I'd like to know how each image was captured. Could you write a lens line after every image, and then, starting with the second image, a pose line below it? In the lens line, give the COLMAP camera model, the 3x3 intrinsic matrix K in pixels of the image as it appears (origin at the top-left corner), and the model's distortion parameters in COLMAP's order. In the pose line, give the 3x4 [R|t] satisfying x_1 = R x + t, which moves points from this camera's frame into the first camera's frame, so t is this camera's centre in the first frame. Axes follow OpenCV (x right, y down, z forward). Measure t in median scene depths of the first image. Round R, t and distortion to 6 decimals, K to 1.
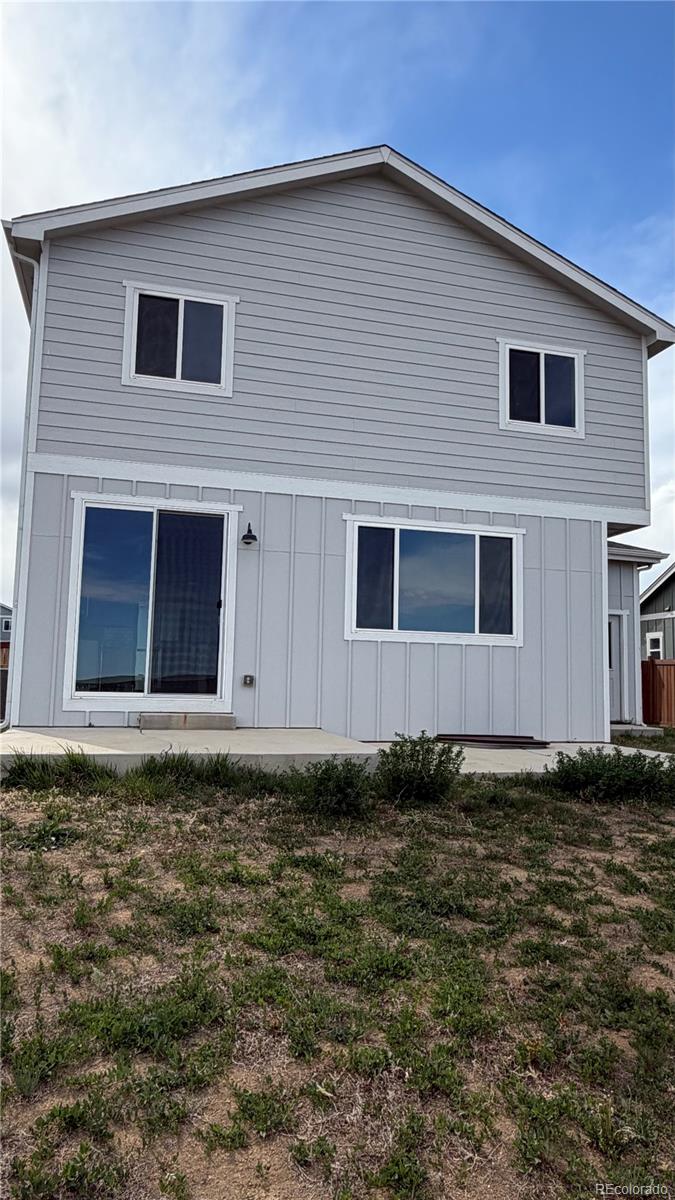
lens RADIAL K [[765.9, 0, 334.9], [0, 765.9, 602.9], [0, 0, 1]] dist [0.011015, -0.000175]
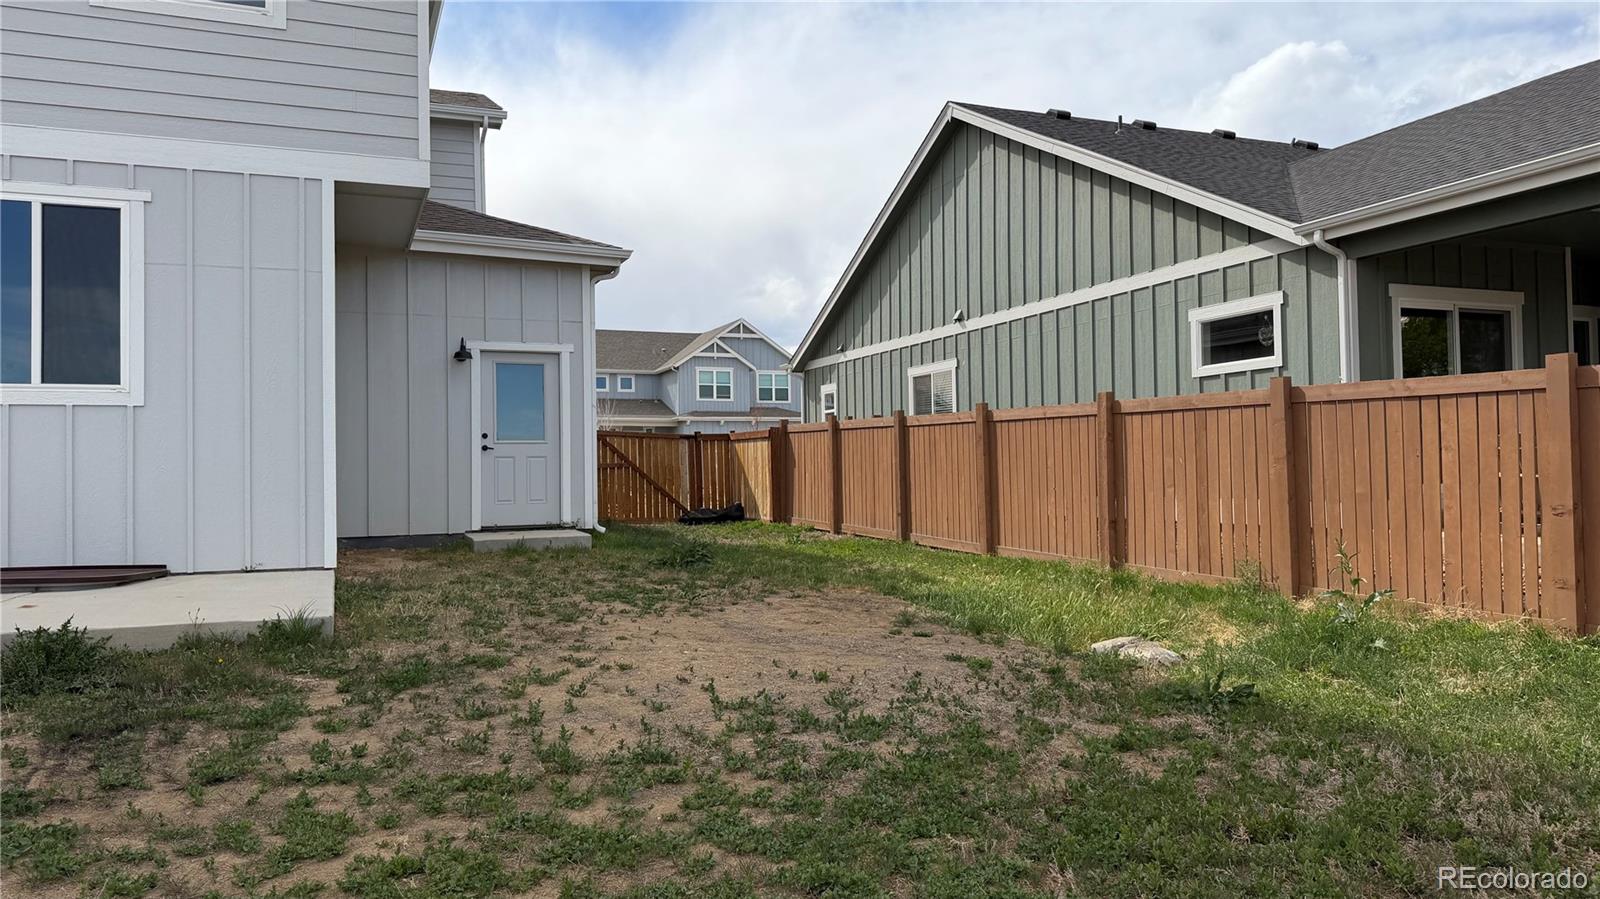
lens RADIAL K [[1075.7, 0, 802.5], [0, 1075.7, 455.9], [0, 0, 1]] dist [-0.007398, -0.007757]
pose [[0.992920, -0.030296, 0.114854, 0.268500], [0.019782, 0.995599, 0.091600, 0.013469], [-0.117124, -0.088679, 0.989150, 0.072750]]
